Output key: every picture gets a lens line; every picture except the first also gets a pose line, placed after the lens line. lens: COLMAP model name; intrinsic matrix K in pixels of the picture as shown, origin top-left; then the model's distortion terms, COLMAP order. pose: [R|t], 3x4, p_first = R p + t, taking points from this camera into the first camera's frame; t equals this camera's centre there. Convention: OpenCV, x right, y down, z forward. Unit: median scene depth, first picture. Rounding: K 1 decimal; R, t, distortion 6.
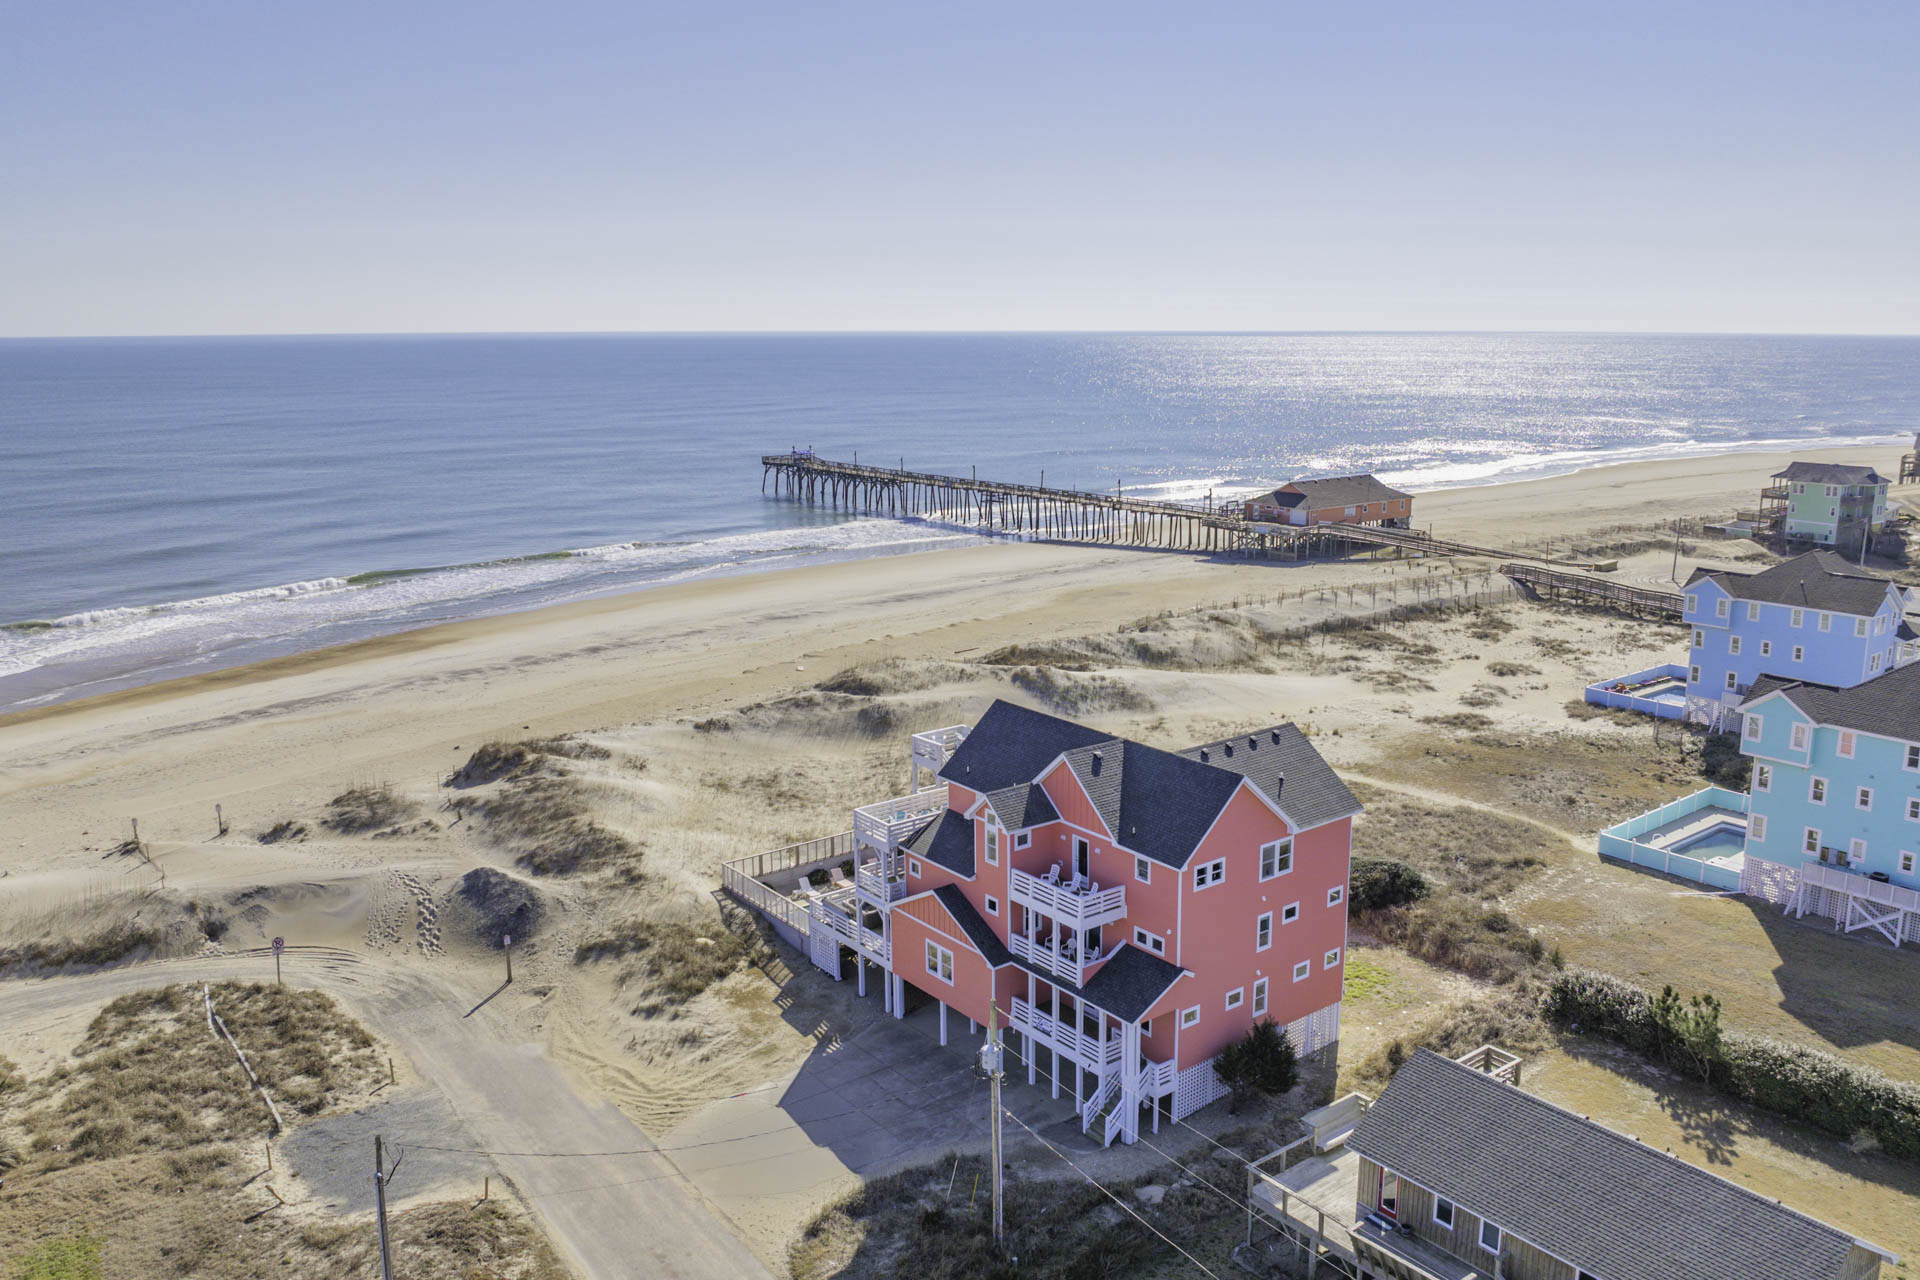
lens RADIAL K [[1454.4, 0, 1003.9], [0, 1454.4, 664.6], [0, 0, 1]] dist [-0.029004, -0.002402]
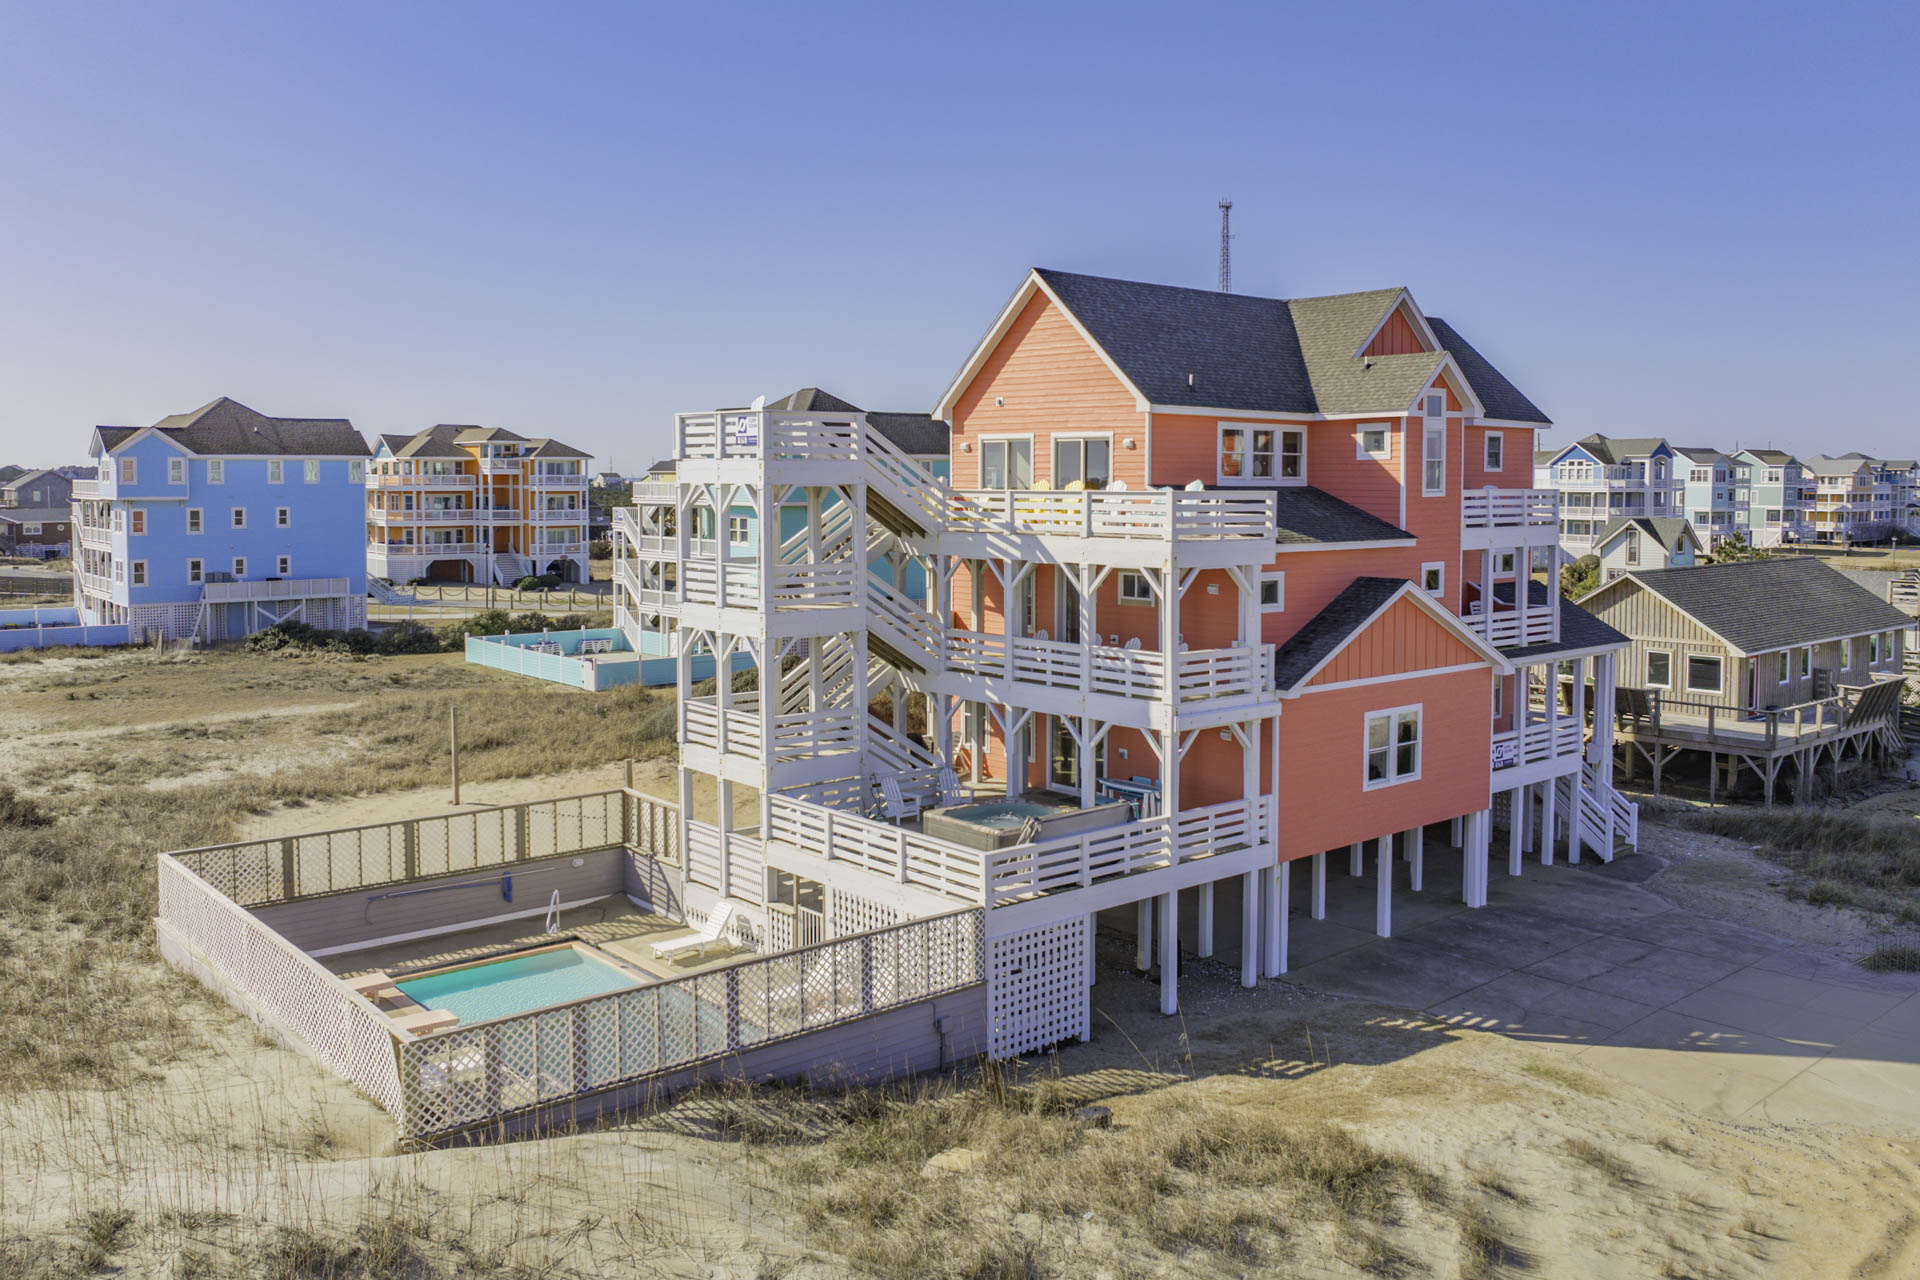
lens RADIAL K [[1568.2, 0, 1002.5], [0, 1568.2, 559.3], [0, 0, 1]] dist [-0.038741, -0.002371]
pose [[-0.058604, -0.044513, 0.997288, -0.461393], [0.218337, 0.974247, 0.056315, 0.076924], [-0.974112, 0.221045, -0.047376, 0.970971]]
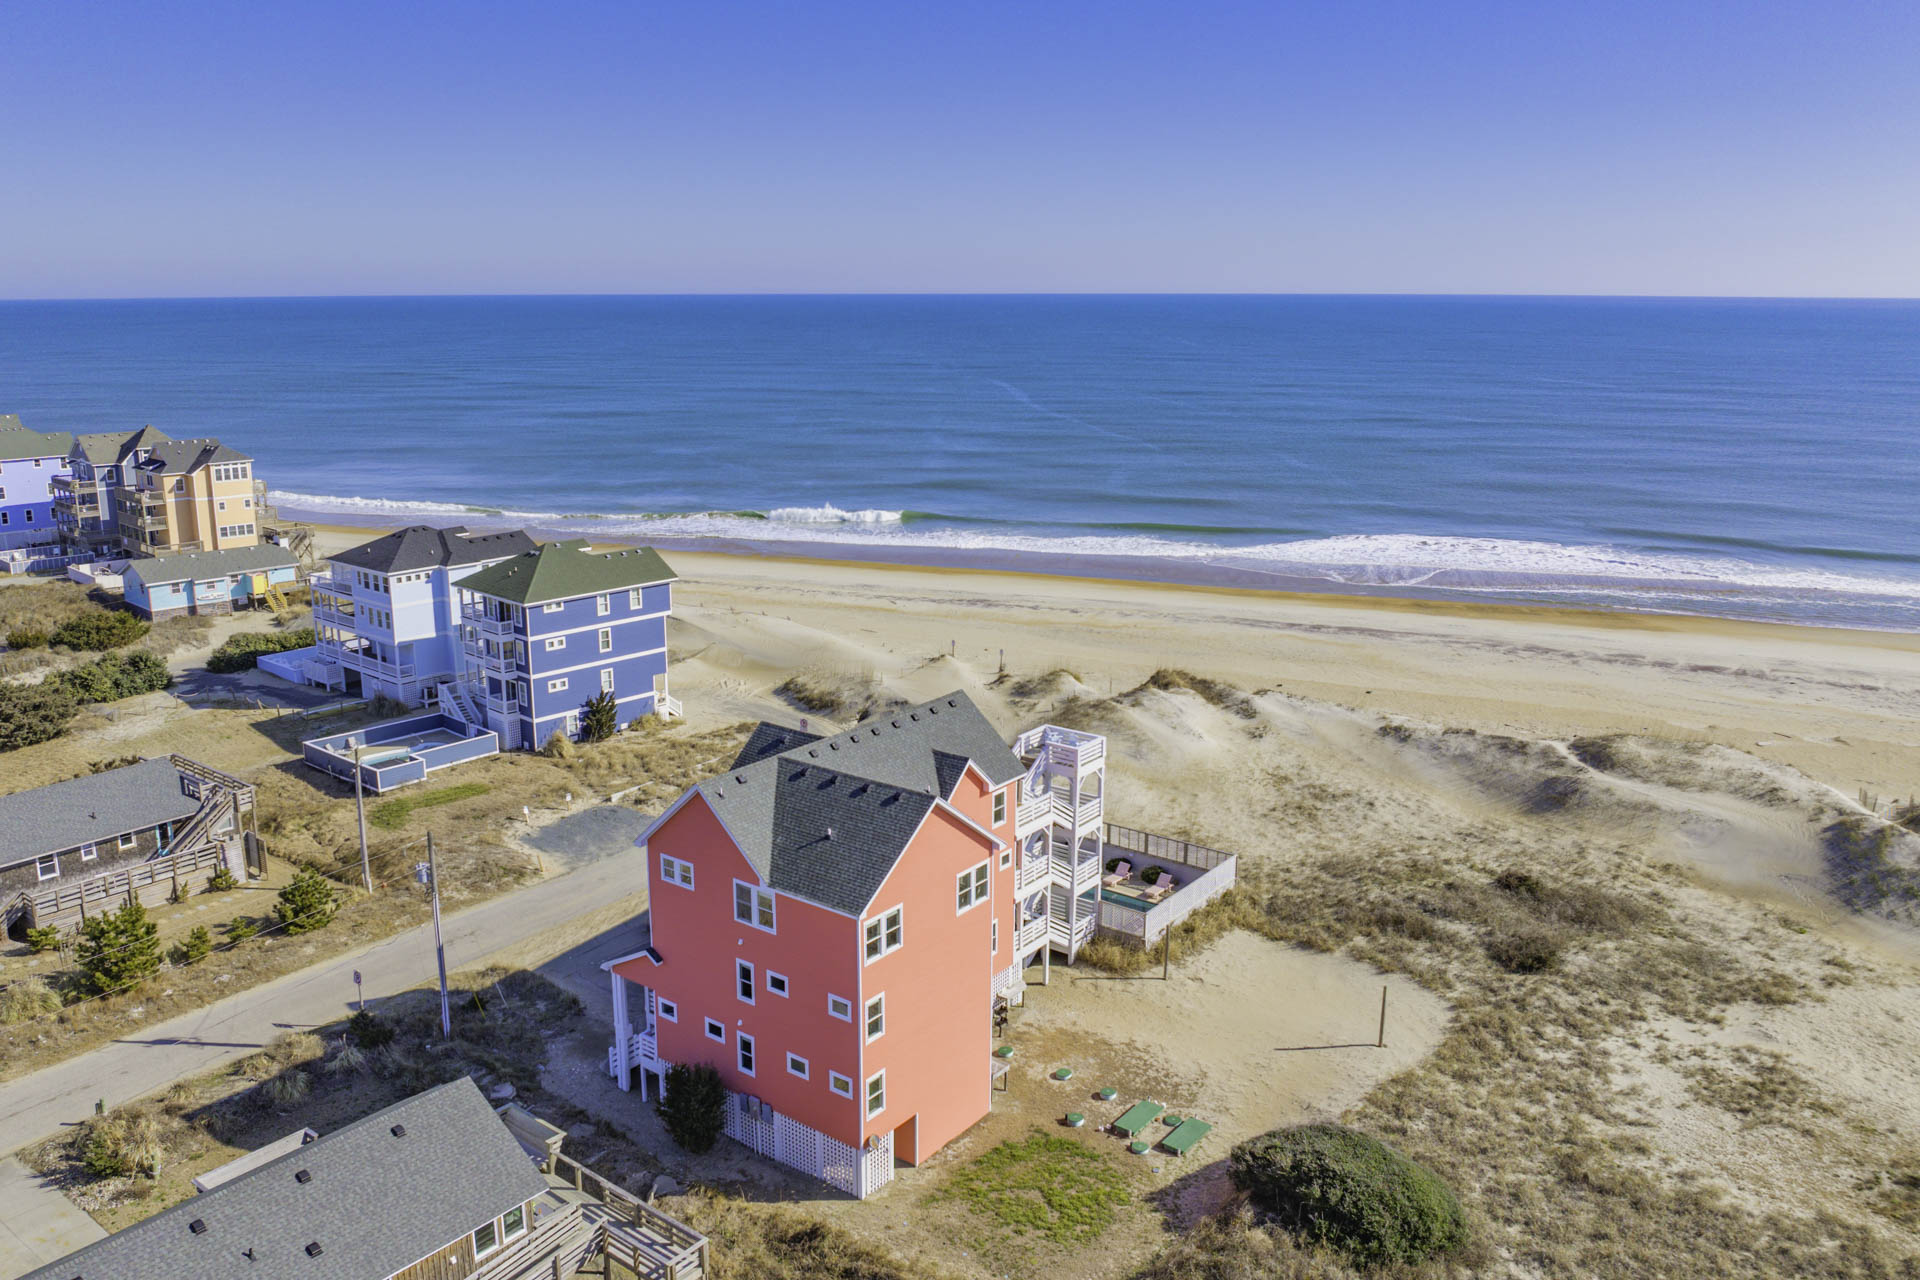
lens RADIAL K [[1428.9, 0, 929.9], [0, 1428.9, 638.0], [0, 0, 1]] dist [-0.025434, -0.002544]
pose [[0.238261, 0.227659, -0.944141, 0.771234], [-0.216910, 0.960056, 0.176757, -0.150327], [0.946669, 0.162680, 0.278126, 0.666660]]
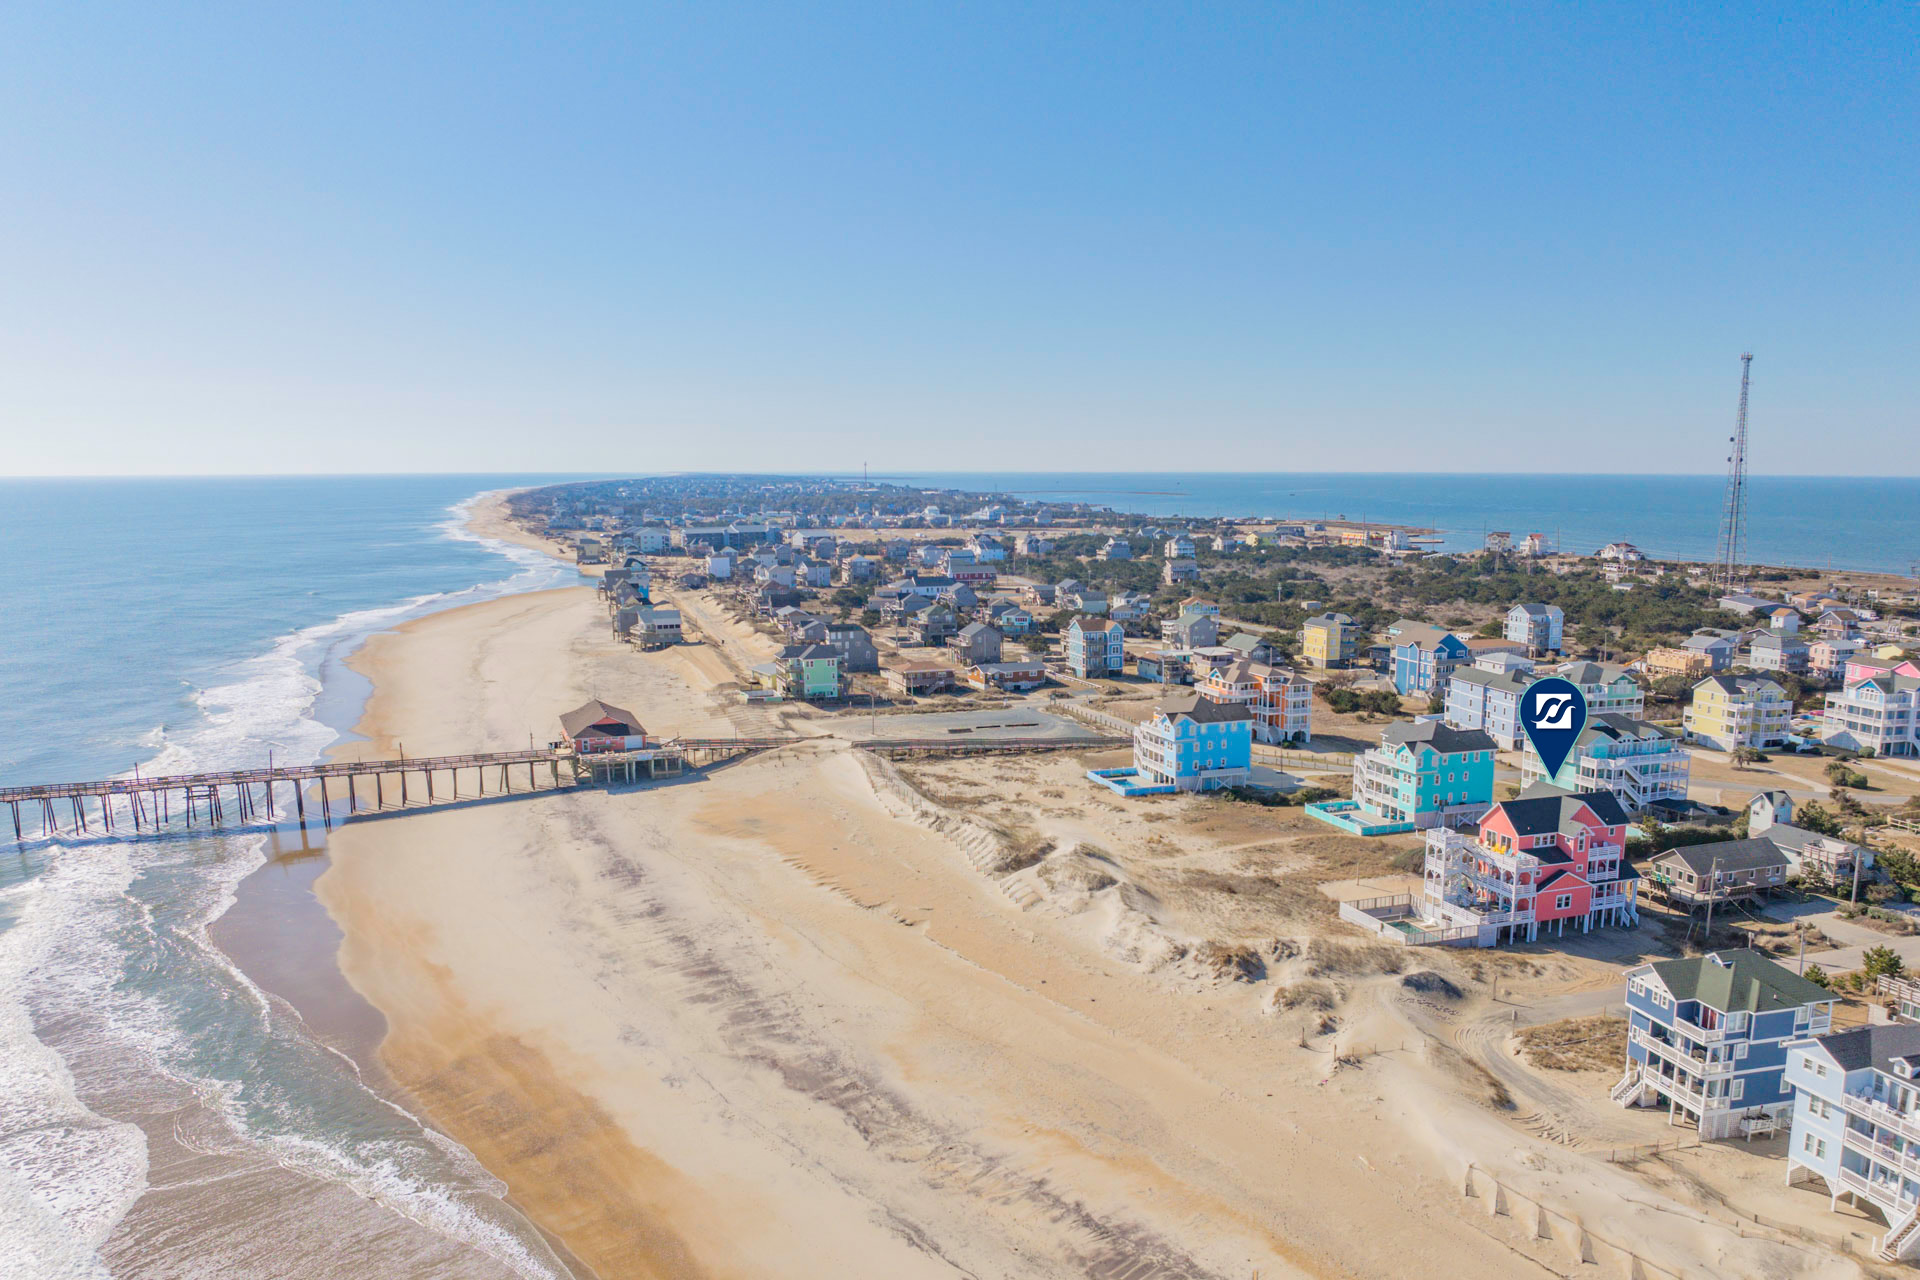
lens RADIAL K [[1475.8, 0, 949.4], [0, 1475.8, 730.1], [0, 0, 1]] dist [-0.039901, -0.005804]
pose [[0.328768, -0.168283, 0.929297, -2.284927], [0.215974, 0.971318, 0.099485, -0.476369], [-0.919384, 0.167996, 0.355683, 0.878828]]
